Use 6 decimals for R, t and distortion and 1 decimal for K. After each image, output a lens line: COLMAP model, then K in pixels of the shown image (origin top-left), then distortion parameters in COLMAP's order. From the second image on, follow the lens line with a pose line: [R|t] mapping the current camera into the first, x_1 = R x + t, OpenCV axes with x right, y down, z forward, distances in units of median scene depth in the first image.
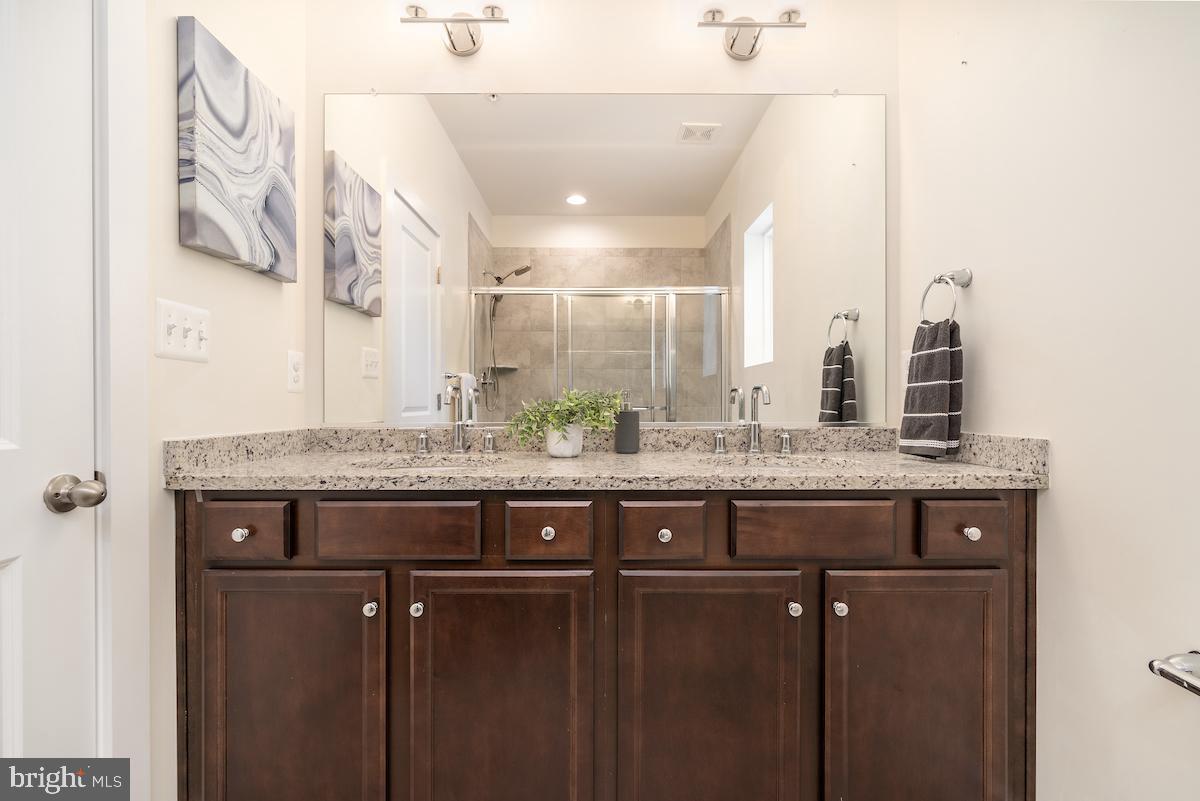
lens RADIAL K [[547.4, 0, 601.7], [0, 547.4, 406.3], [0, 0, 1]] dist [-0.008647, 0.003234]
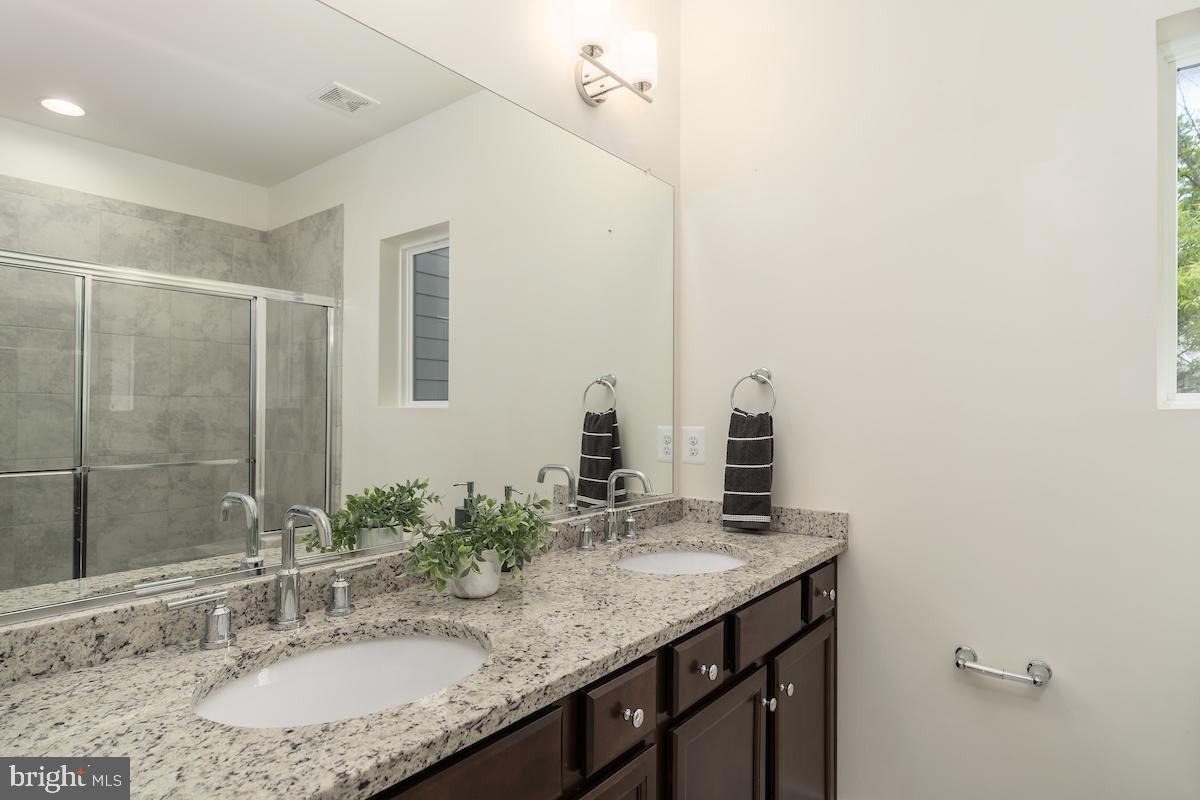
lens RADIAL K [[646.0, 0, 599.0], [0, 646.0, 408.0], [0, 0, 1]] dist [-0.005189, -0.000914]
pose [[0.623336, 0.007336, 0.781920, -0.565170], [0.000636, 0.999951, -0.009889, -0.126310], [-0.781954, 0.006662, 0.623300, 0.332127]]
